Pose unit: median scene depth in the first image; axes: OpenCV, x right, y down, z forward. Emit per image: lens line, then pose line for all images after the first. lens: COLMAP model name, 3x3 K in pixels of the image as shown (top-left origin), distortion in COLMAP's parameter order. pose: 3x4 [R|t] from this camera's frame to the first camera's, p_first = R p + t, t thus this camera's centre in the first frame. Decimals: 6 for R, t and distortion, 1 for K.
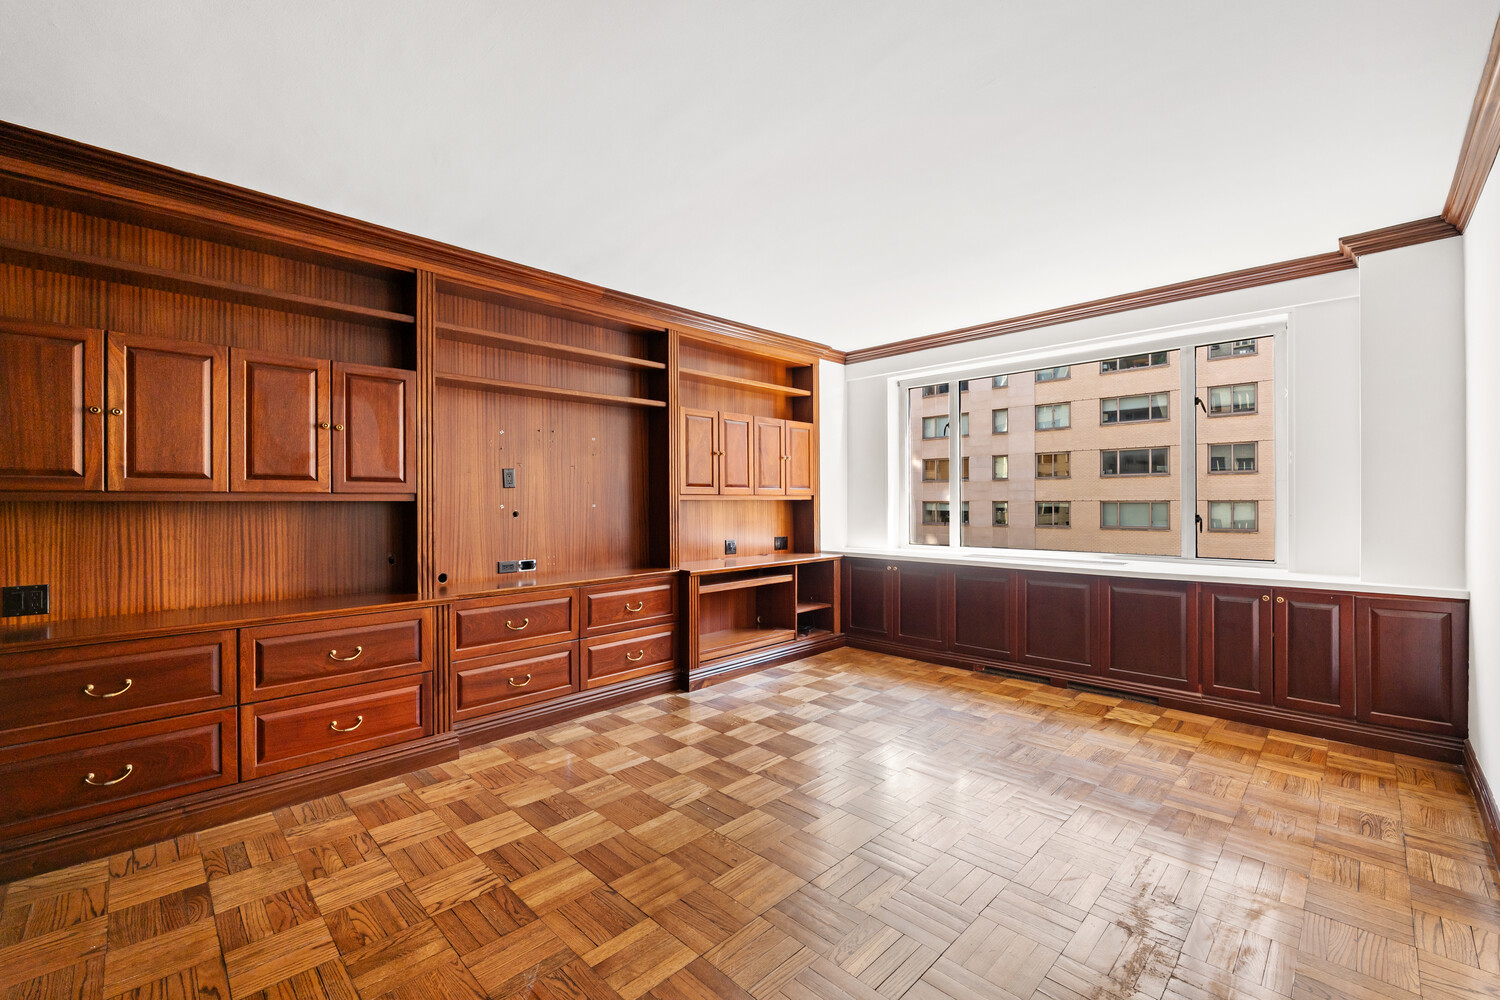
lens RADIAL K [[623.6, 0, 740.6], [0, 623.6, 496.8], [0, 0, 1]] dist [-0.003898, -0.000165]
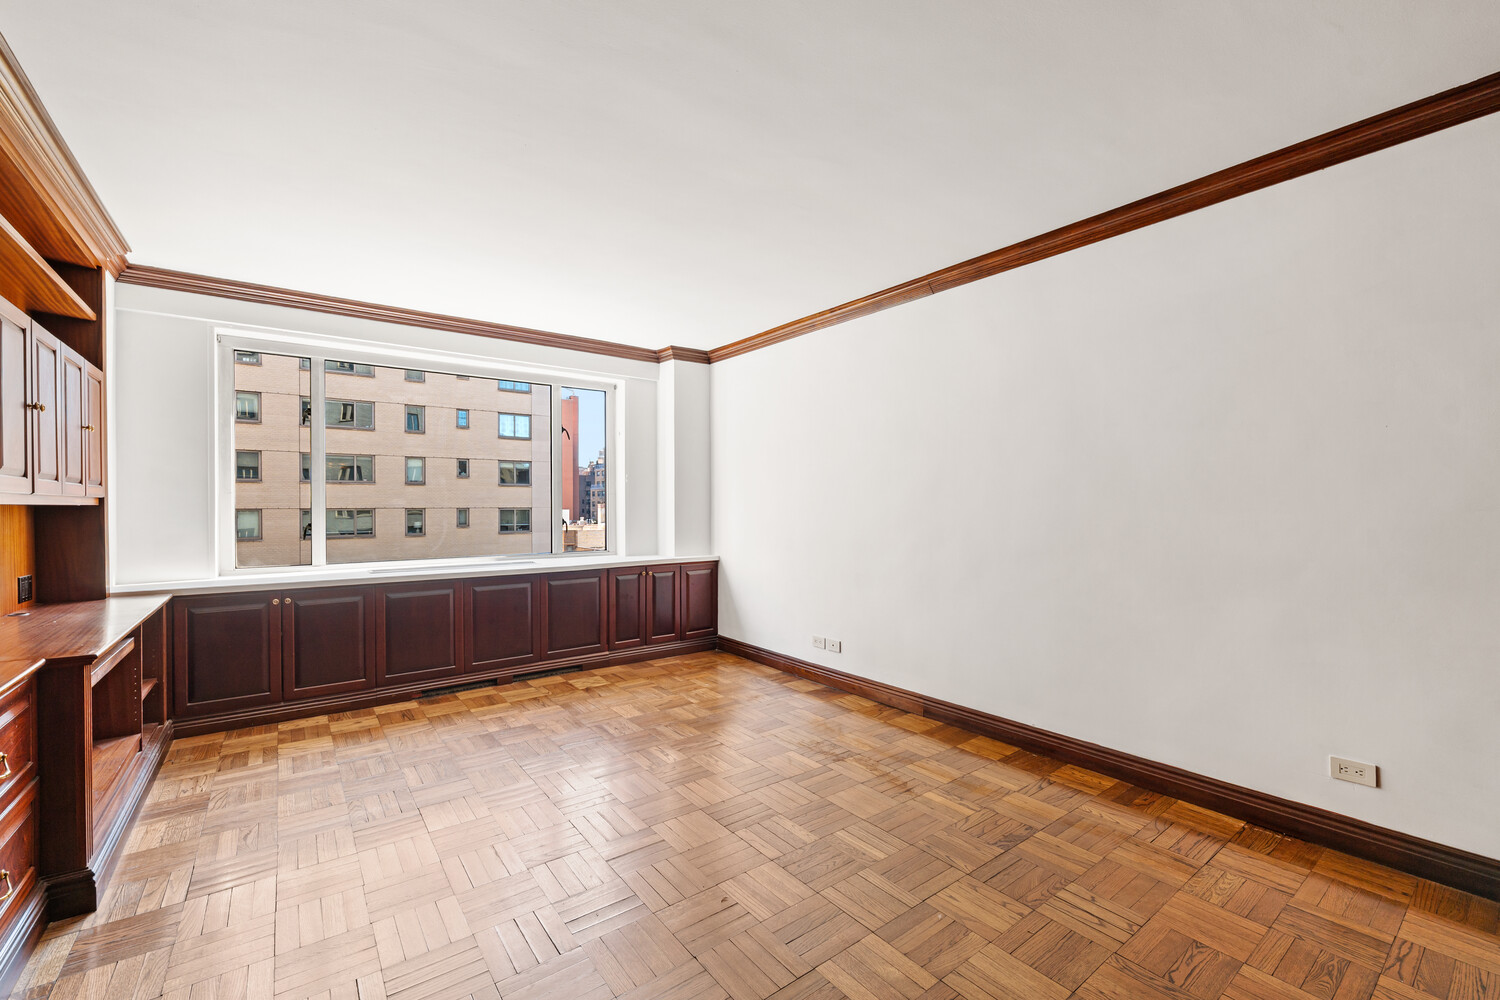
lens RADIAL K [[623.6, 0, 741.6], [0, 623.6, 513.5], [0, 0, 1]] dist [-0.003898, -0.000165]
pose [[0.141325, -0.007664, 0.989934, -0.467992], [-0.006521, 0.999941, 0.008672, 0.004092], [-0.989942, -0.007681, 0.141266, 0.446116]]
